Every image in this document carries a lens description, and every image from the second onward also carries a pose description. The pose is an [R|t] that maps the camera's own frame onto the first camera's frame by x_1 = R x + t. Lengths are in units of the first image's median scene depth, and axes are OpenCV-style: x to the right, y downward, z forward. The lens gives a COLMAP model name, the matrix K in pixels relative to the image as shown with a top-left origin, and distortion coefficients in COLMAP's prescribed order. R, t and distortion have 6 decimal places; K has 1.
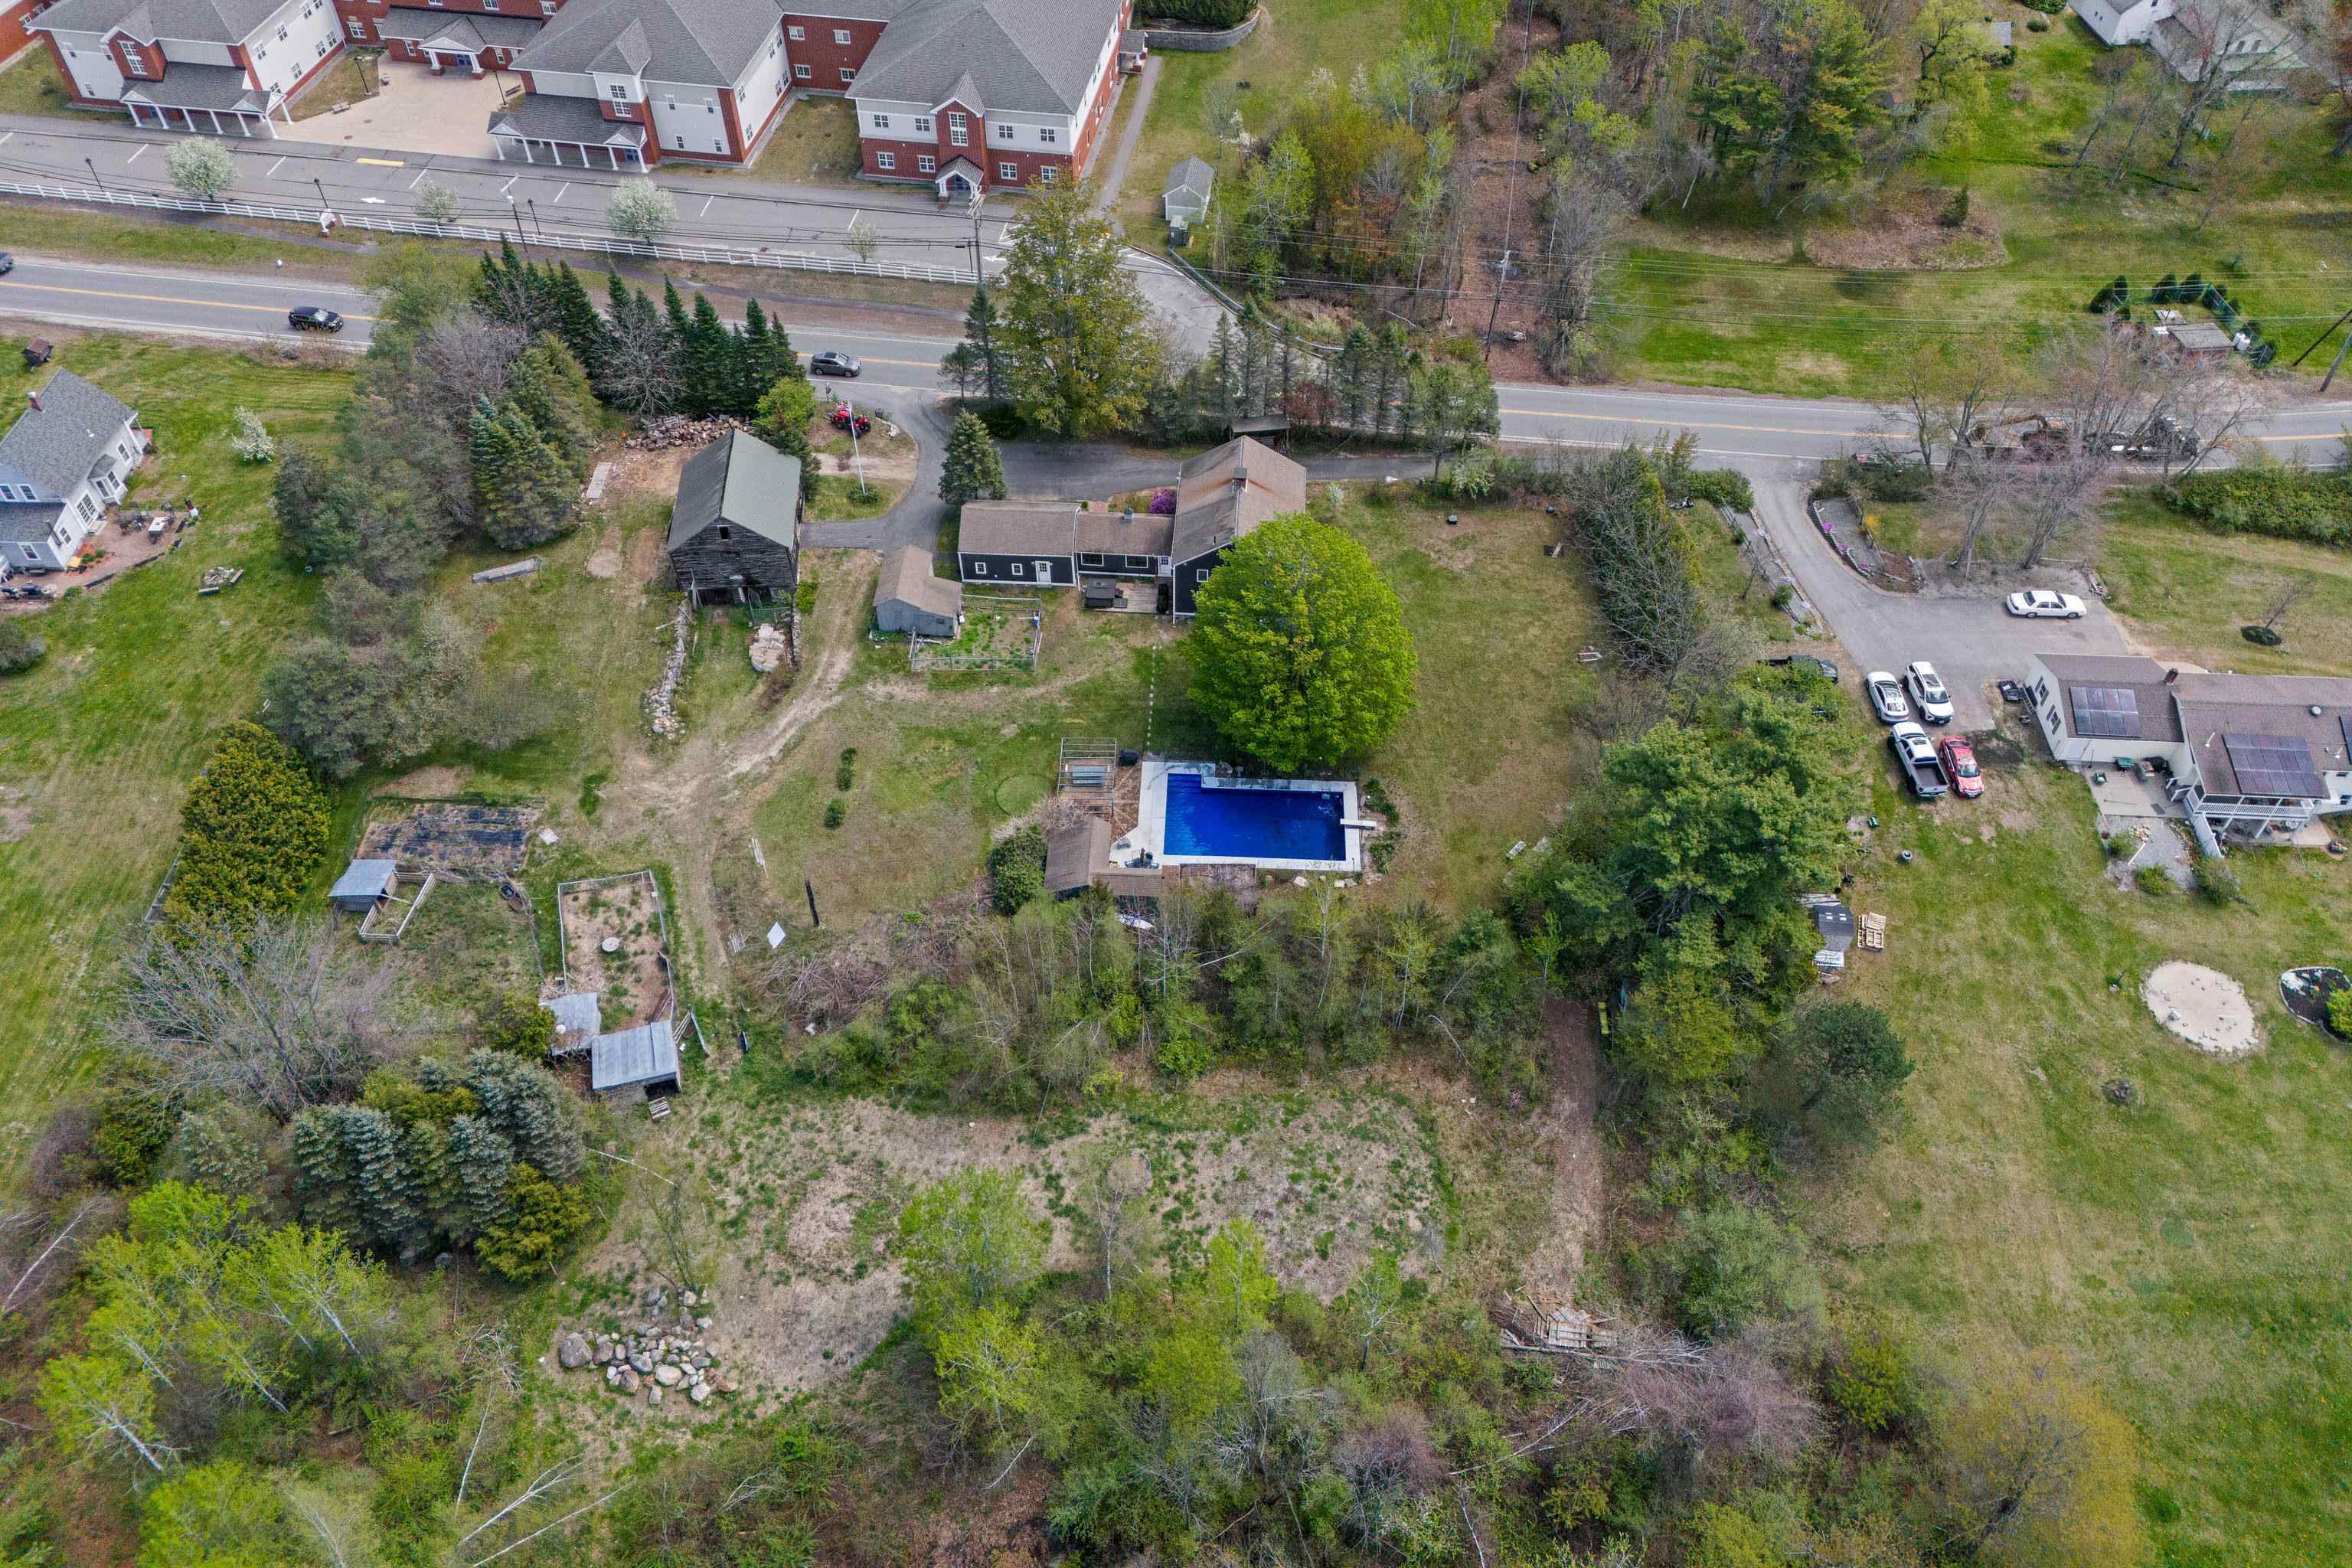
lens RADIAL K [[1664.0, 0, 1178.9], [0, 1664.0, 774.5], [0, 0, 1]] dist [0.048325, -0.044402]
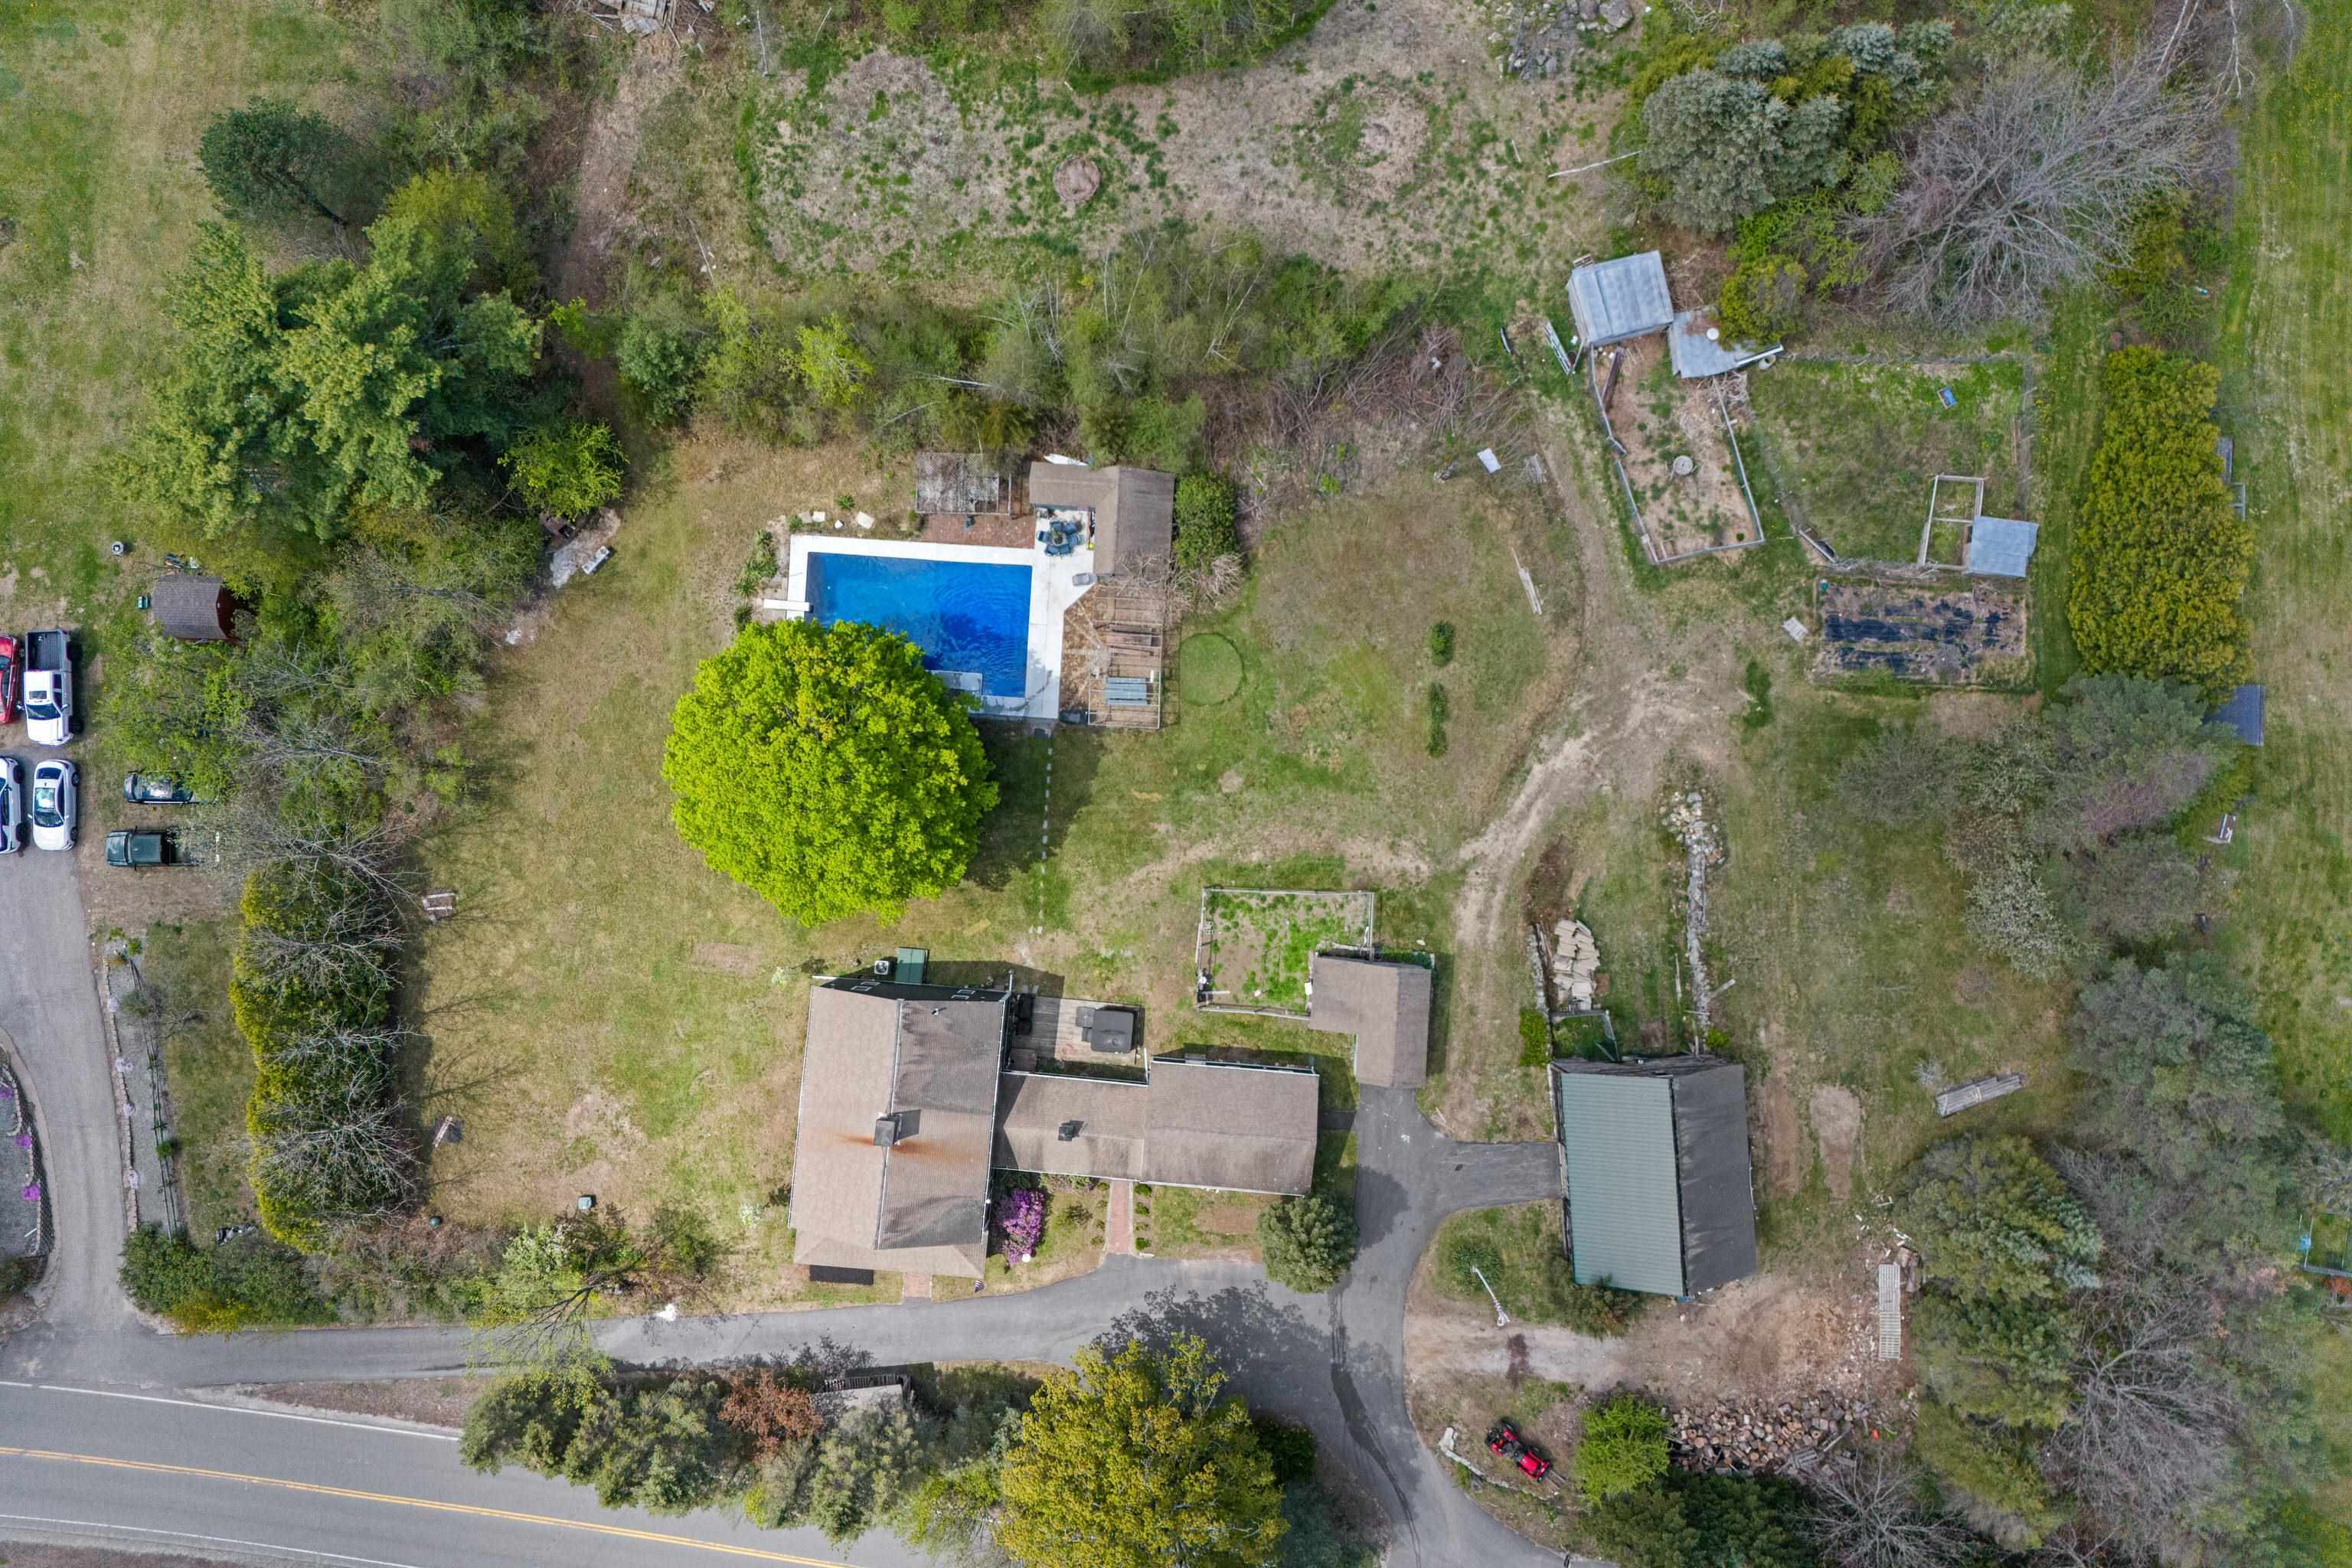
lens RADIAL K [[1664.0, 0, 1178.9], [0, 1664.0, 774.5], [0, 0, 1]] dist [0.048325, -0.044402]
pose [[-0.999821, -0.018001, 0.005855, -0.096805], [0.017126, -0.728430, 0.684906, -0.643143], [-0.008064, 0.684884, 0.728607, 0.522972]]
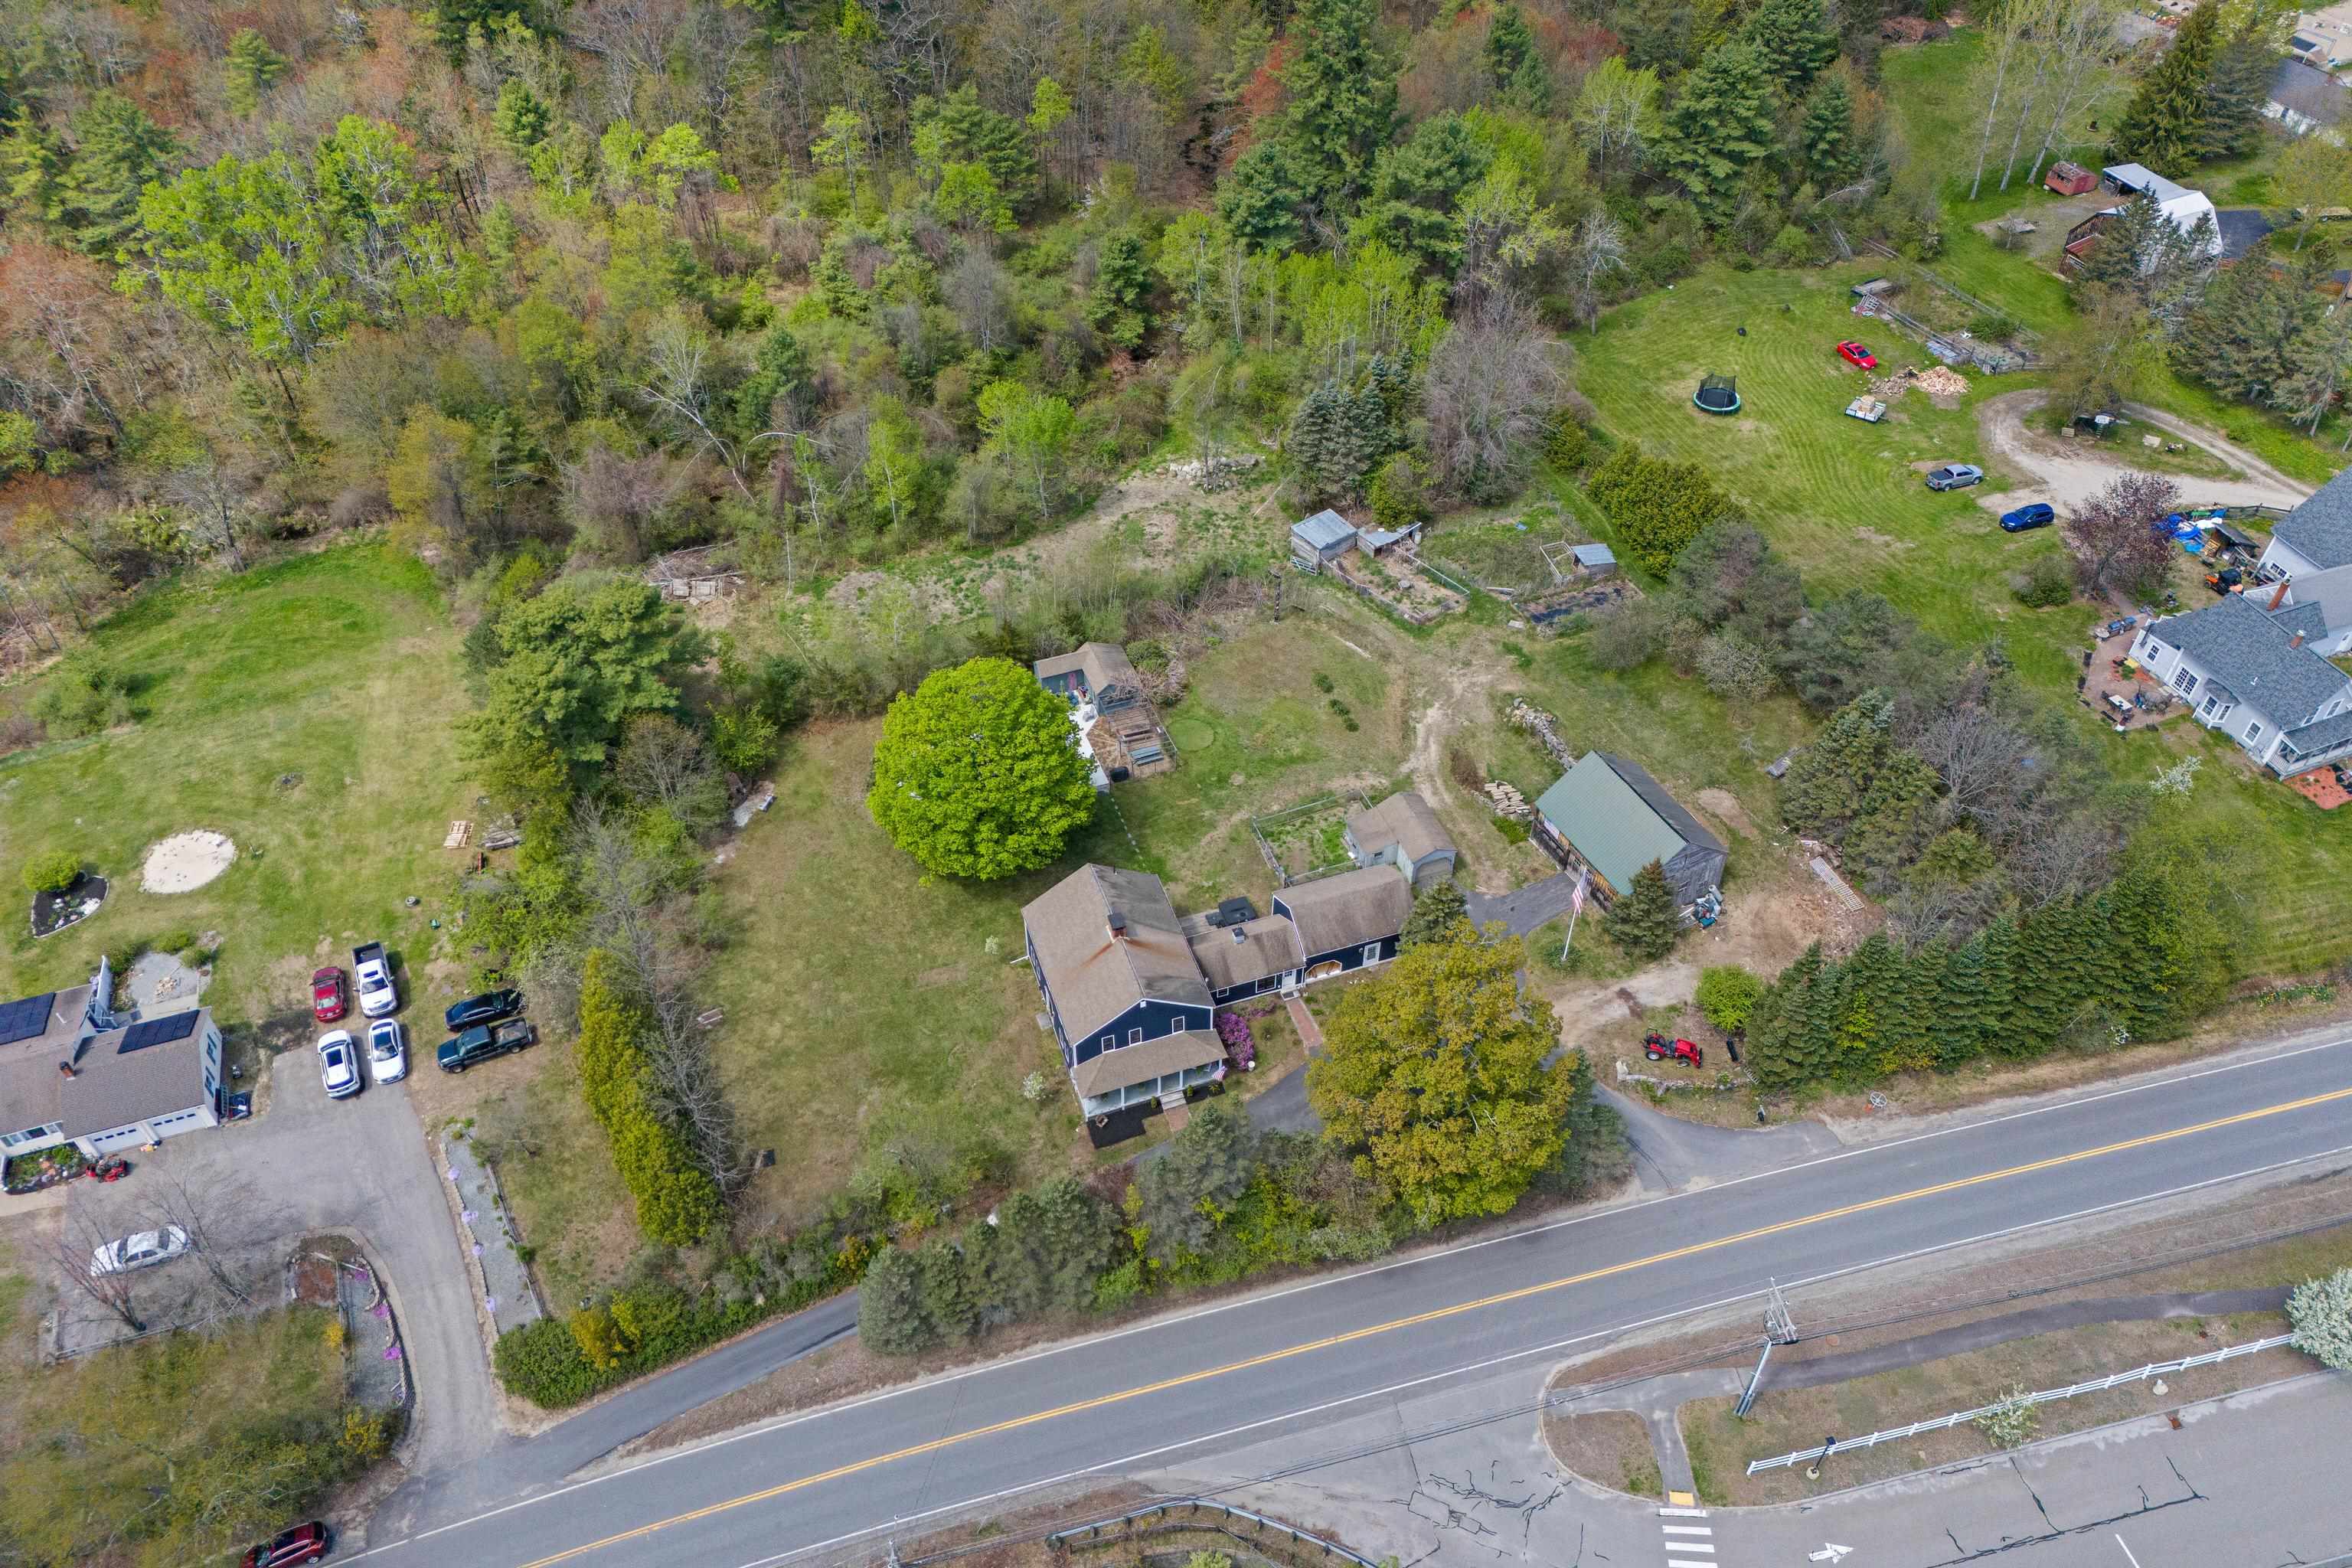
lens RADIAL K [[1664.0, 0, 1178.9], [0, 1664.0, 774.5], [0, 0, 1]] dist [0.048325, -0.044402]
pose [[-0.921702, 0.273231, -0.275335, 0.277140], [-0.288519, -0.008465, 0.957437, -1.255835], [0.259271, 0.961911, 0.086635, 1.051914]]
